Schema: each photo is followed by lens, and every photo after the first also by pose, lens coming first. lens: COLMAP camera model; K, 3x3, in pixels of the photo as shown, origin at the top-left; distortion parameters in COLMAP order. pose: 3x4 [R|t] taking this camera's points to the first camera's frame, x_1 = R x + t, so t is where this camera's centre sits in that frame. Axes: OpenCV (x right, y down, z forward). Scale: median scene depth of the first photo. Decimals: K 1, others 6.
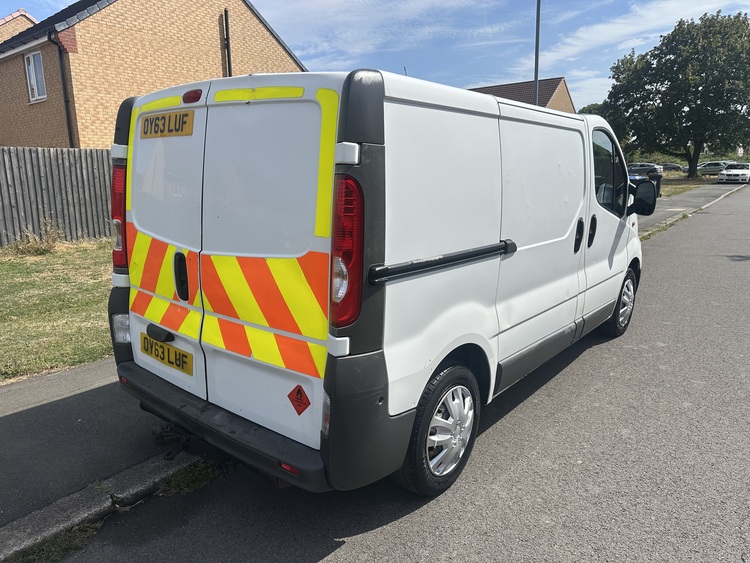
lens RADIAL K [[537.6, 0, 377.2], [0, 537.6, 277.6], [0, 0, 1]] dist [-0.000718, -0.002513]
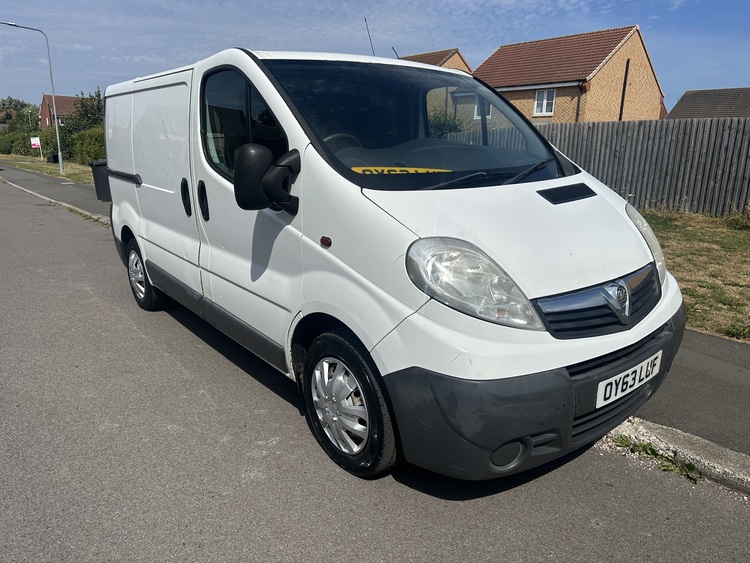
lens RADIAL K [[537.6, 0, 375.2], [0, 537.6, 284.8], [0, 0, 1]] dist [-0.000718, -0.002513]
pose [[-0.224967, 0.244578, -0.943171, 0.656536], [-0.200892, 0.935544, 0.290517, -0.145487], [0.953432, 0.254832, -0.161333, 0.811302]]
